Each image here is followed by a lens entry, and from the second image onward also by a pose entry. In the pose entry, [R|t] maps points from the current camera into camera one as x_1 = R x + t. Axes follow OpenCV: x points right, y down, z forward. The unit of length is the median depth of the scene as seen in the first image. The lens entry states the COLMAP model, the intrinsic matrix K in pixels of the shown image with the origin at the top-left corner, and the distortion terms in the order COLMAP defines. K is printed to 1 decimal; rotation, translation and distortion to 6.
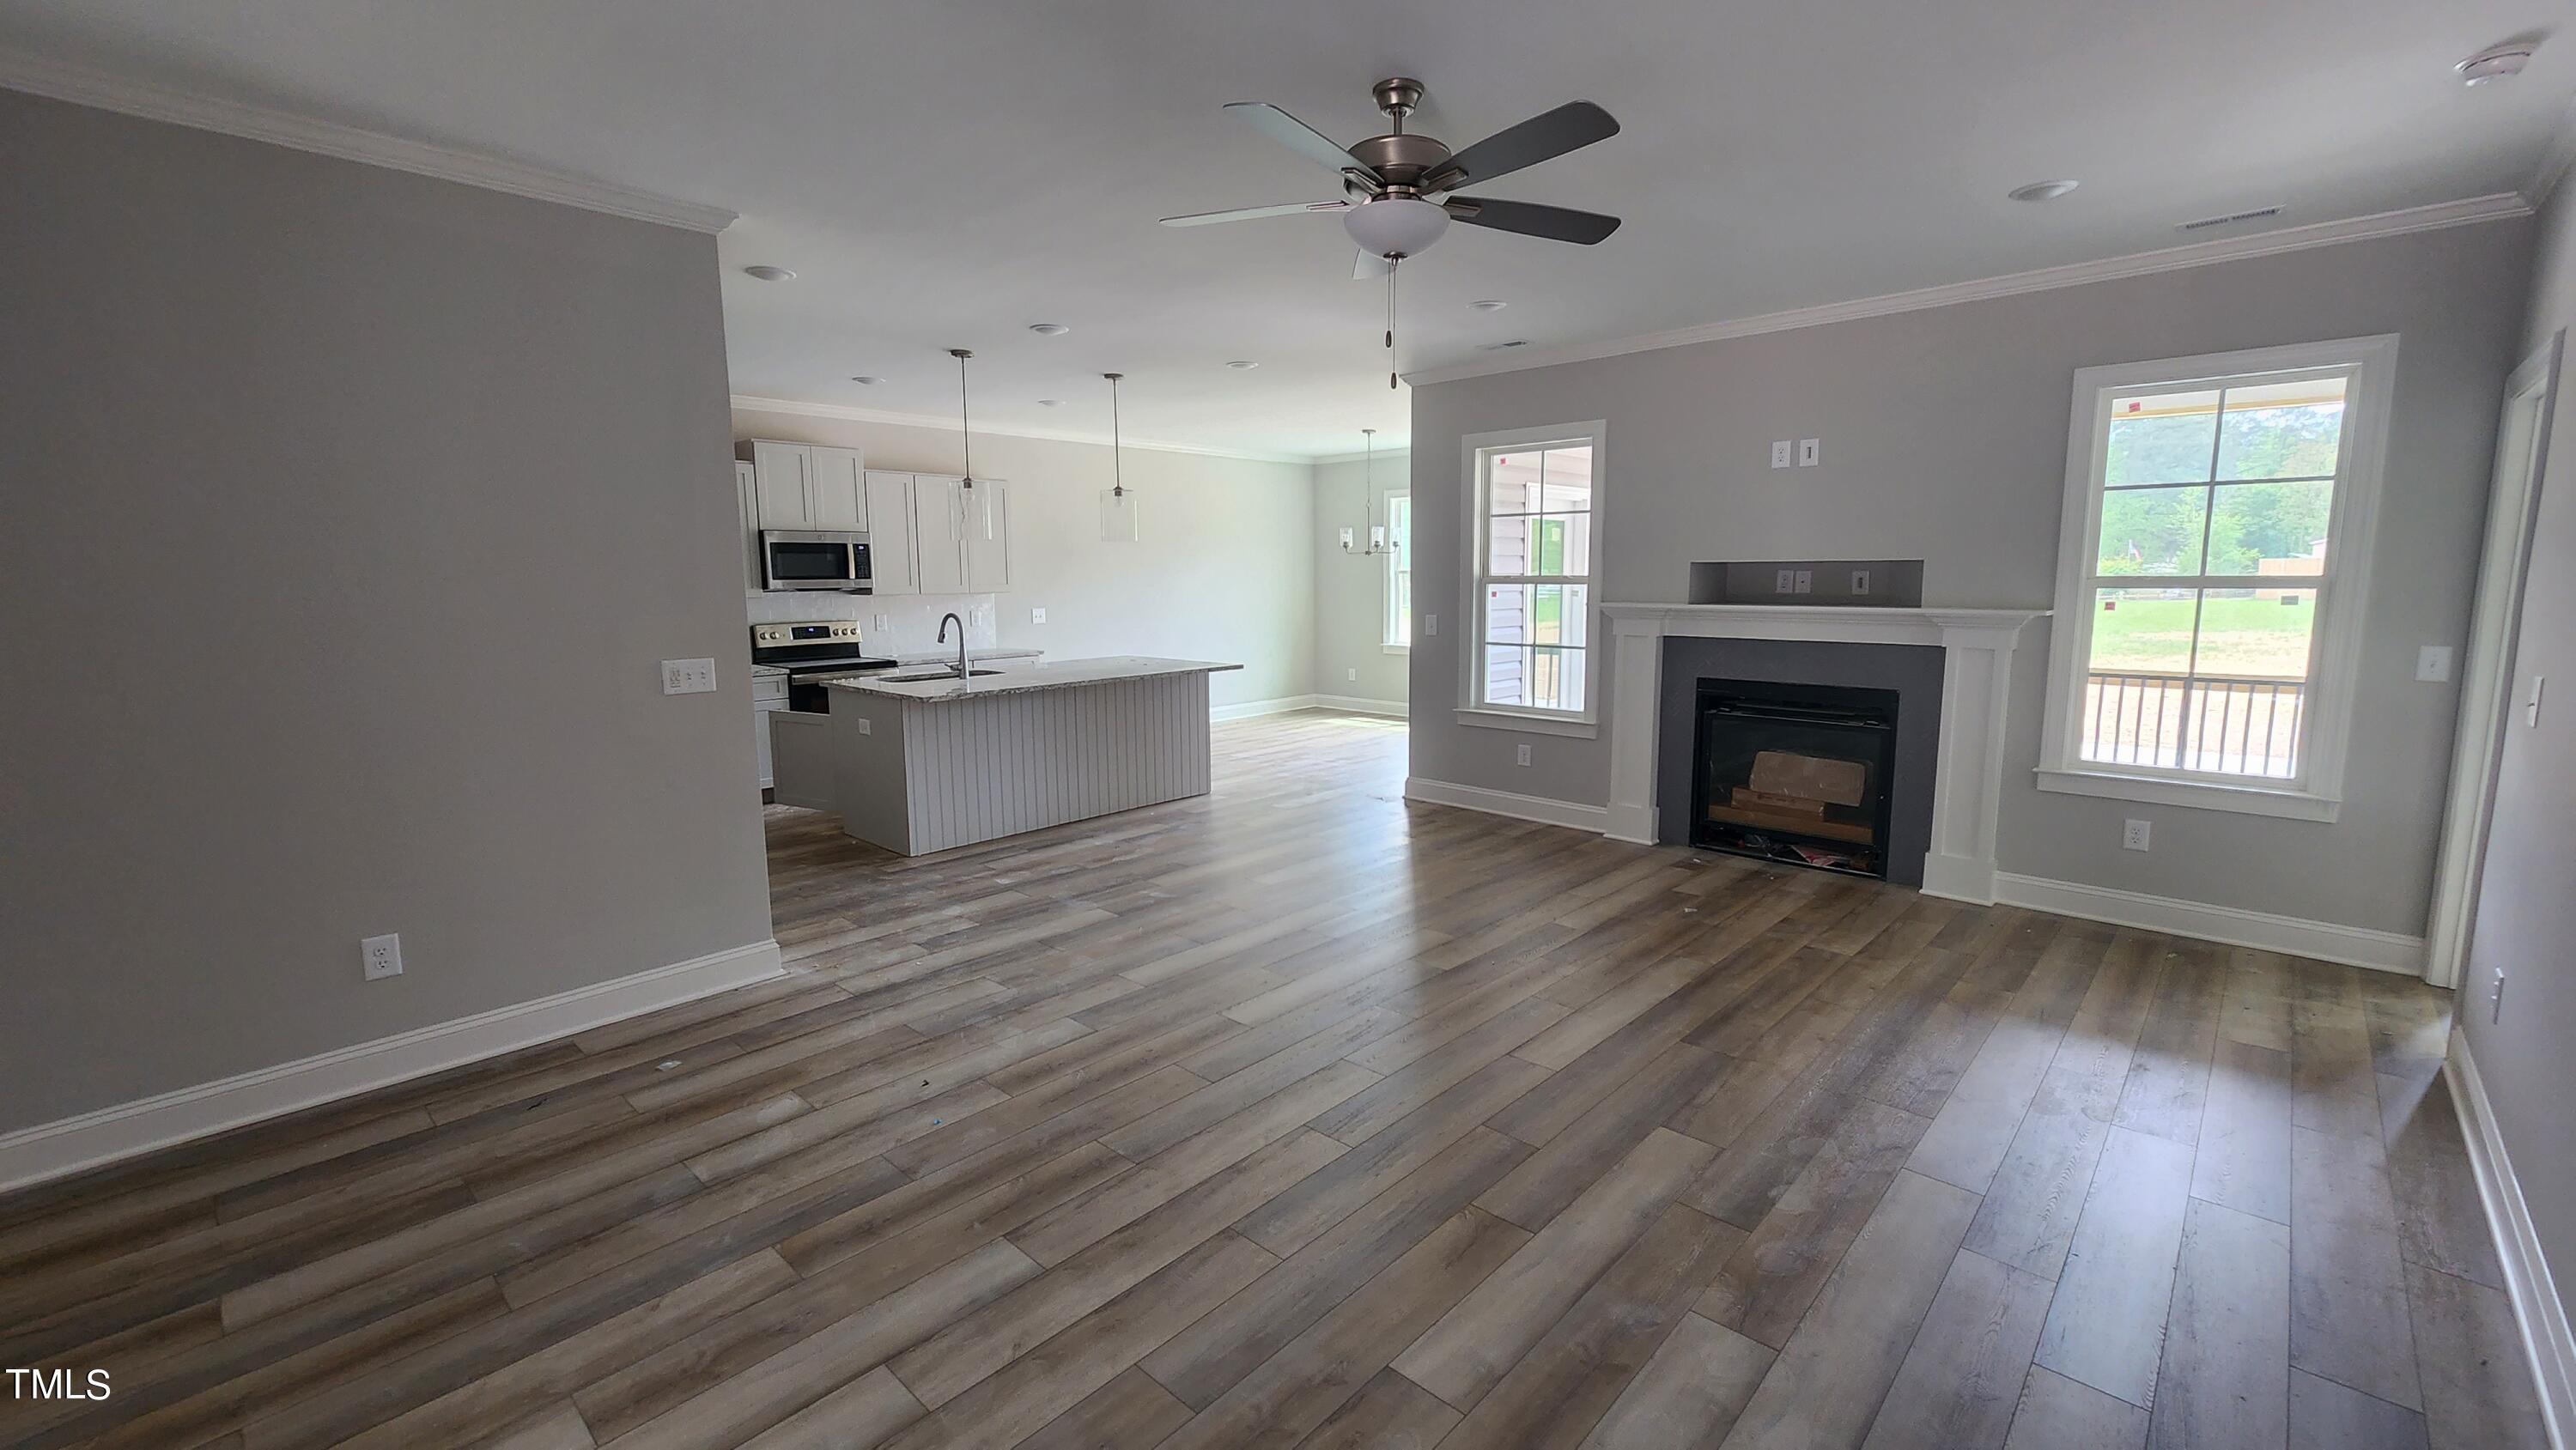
lens RADIAL K [[1064.5, 0, 1280.9], [0, 1064.5, 724.0], [0, 0, 1]] dist [-0.000936, 0.000401]
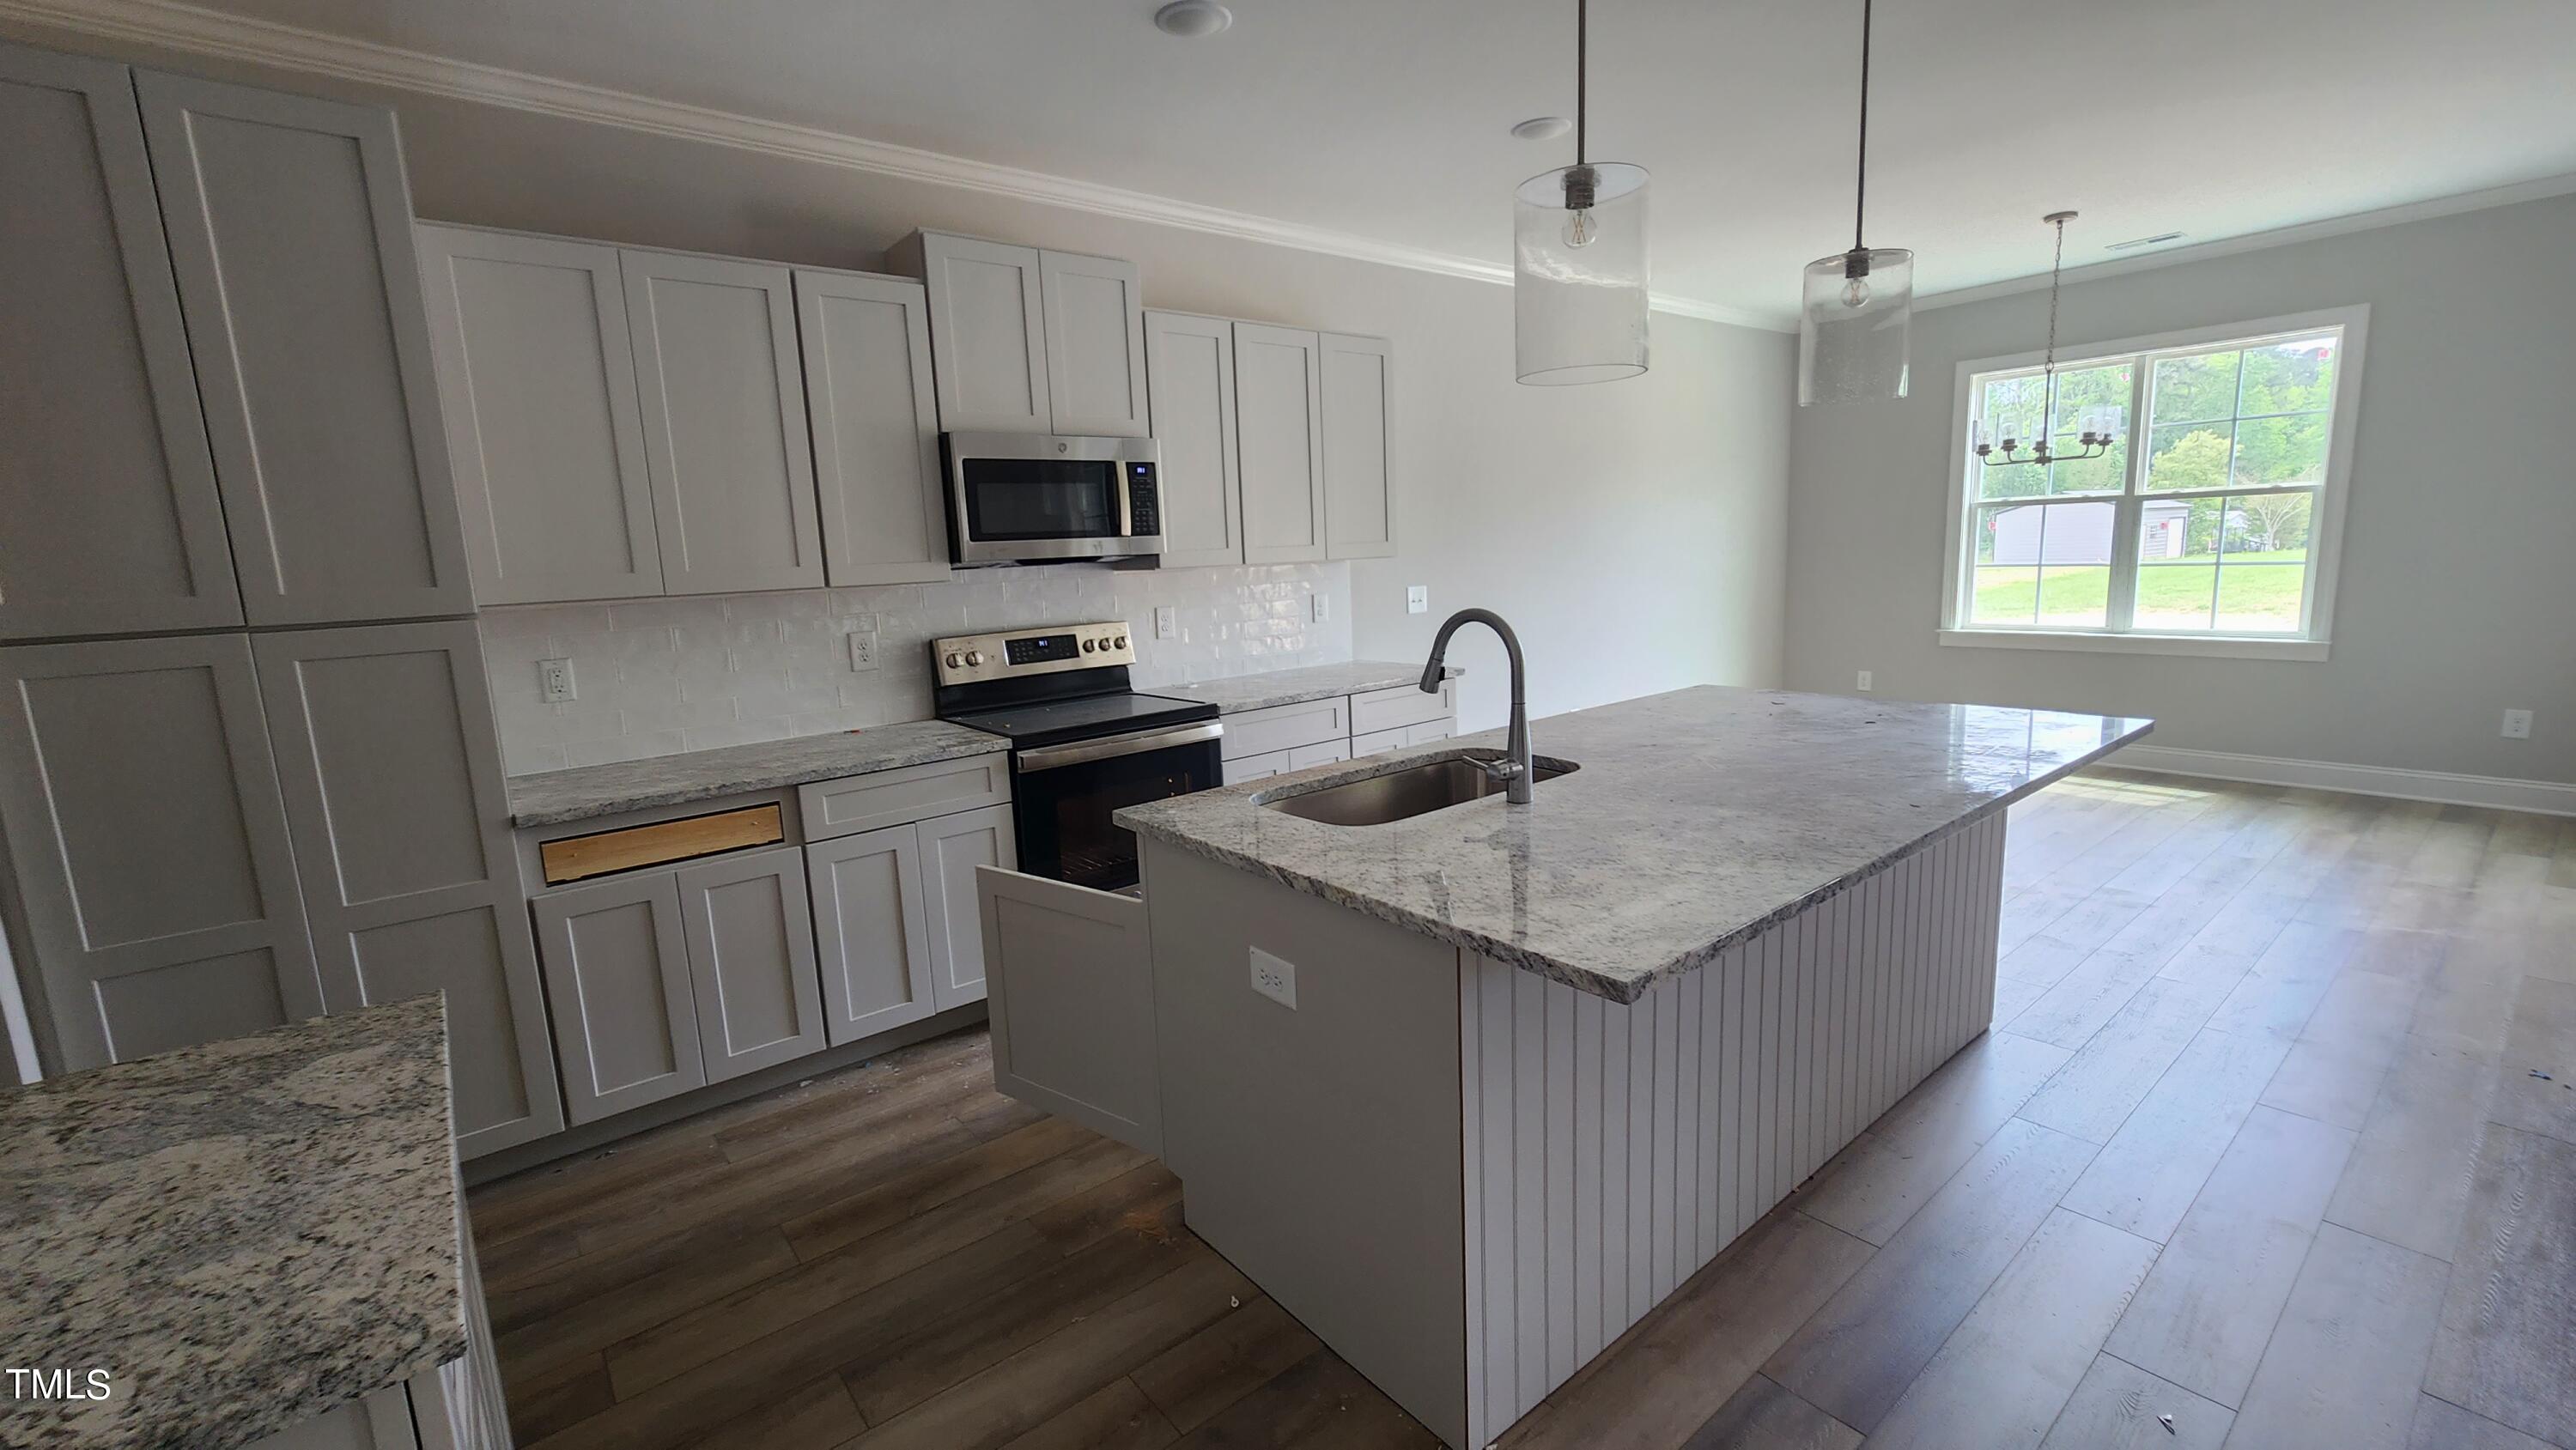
lens RADIAL K [[1064.5, 0, 1280.2], [0, 1064.5, 729.6], [0, 0, 1]] dist [-0.000936, 0.000401]
pose [[0.989508, -0.010992, -0.144062, -0.265722], [0.015512, 0.999421, 0.030291, -0.062809], [0.143646, -0.032208, 0.989105, 0.534283]]
